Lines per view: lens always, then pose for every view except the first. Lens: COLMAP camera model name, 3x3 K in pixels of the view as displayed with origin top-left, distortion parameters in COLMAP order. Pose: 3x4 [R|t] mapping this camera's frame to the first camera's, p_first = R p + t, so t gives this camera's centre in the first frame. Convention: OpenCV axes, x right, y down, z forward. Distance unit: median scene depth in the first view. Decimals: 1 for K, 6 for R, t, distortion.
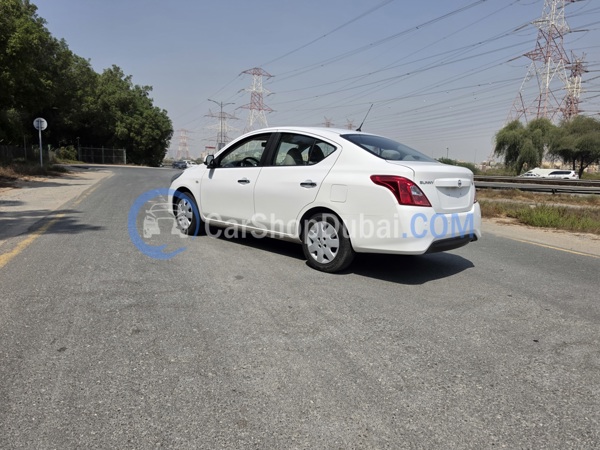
lens RADIAL K [[408.8, 0, 304.4], [0, 408.8, 235.8], [0, 0, 1]] dist [0.028754, -0.058951]
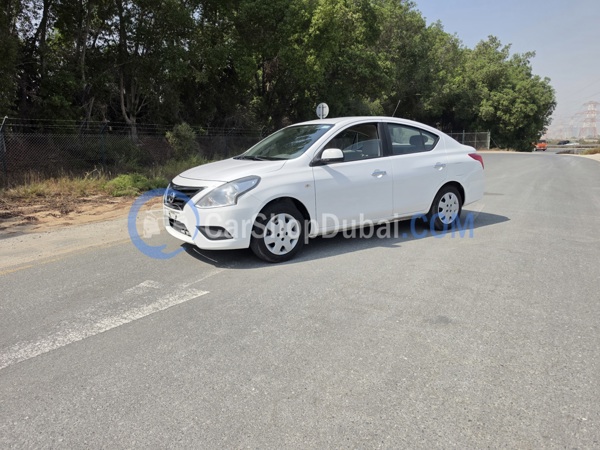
lens RADIAL K [[408.8, 0, 292.4], [0, 408.8, 226.5], [0, 0, 1]] dist [0.028754, -0.058951]
pose [[0.618543, 0.100617, -0.779282, -0.005338], [-0.088078, 0.994395, 0.058480, -0.028992], [0.780799, 0.032466, 0.623938, 0.155120]]
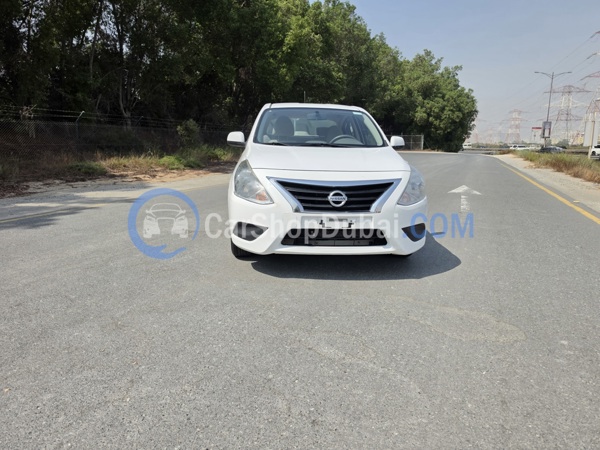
lens RADIAL K [[408.8, 0, 295.8], [0, 408.8, 233.6], [0, 0, 1]] dist [0.028754, -0.058951]
pose [[0.720675, 0.116296, -0.683449, 0.045113], [-0.096892, 0.993050, 0.066808, -0.010795], [0.686469, 0.018074, 0.726935, 0.077110]]
